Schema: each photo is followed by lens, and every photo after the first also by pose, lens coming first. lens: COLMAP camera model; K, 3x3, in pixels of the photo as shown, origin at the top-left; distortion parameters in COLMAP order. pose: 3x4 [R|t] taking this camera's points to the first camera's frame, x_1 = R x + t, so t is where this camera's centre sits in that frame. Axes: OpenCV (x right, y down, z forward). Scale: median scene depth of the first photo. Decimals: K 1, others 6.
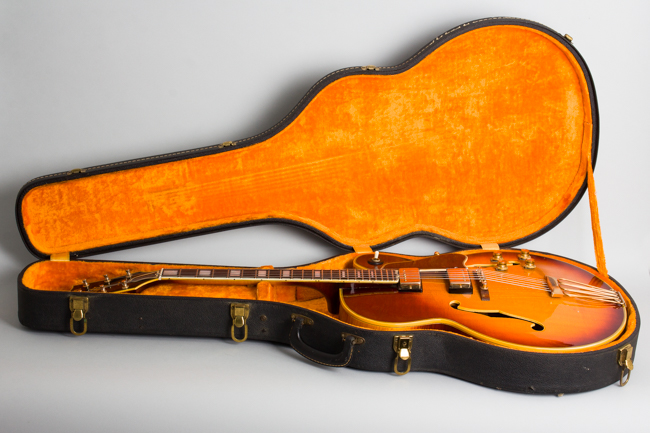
lens RADIAL K [[1313.3, 0, 325.4], [0, 1313.3, 216.4], [0, 0, 1]] dist [0.063921, 0.000000]
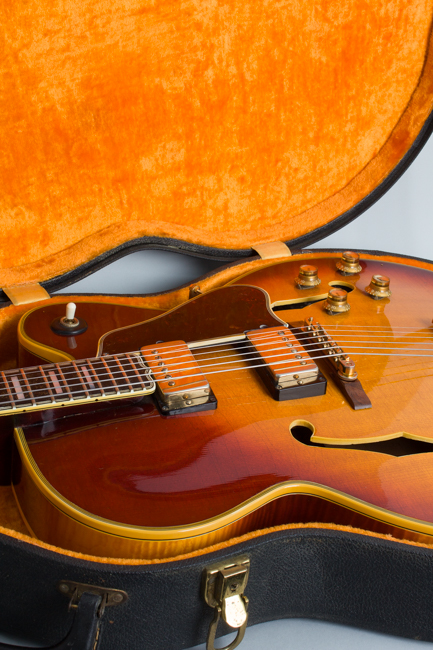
lens RADIAL K [[1086.3, 0, 217.6], [0, 1086.3, 325.5], [0, 0, 1]] dist [0.131142, 0.000000]
pose [[0.941237, -0.132973, 0.310469, -0.027553], [0.072302, 0.977255, 0.199360, -0.033857], [-0.329917, -0.165198, 0.929443, 0.623485]]
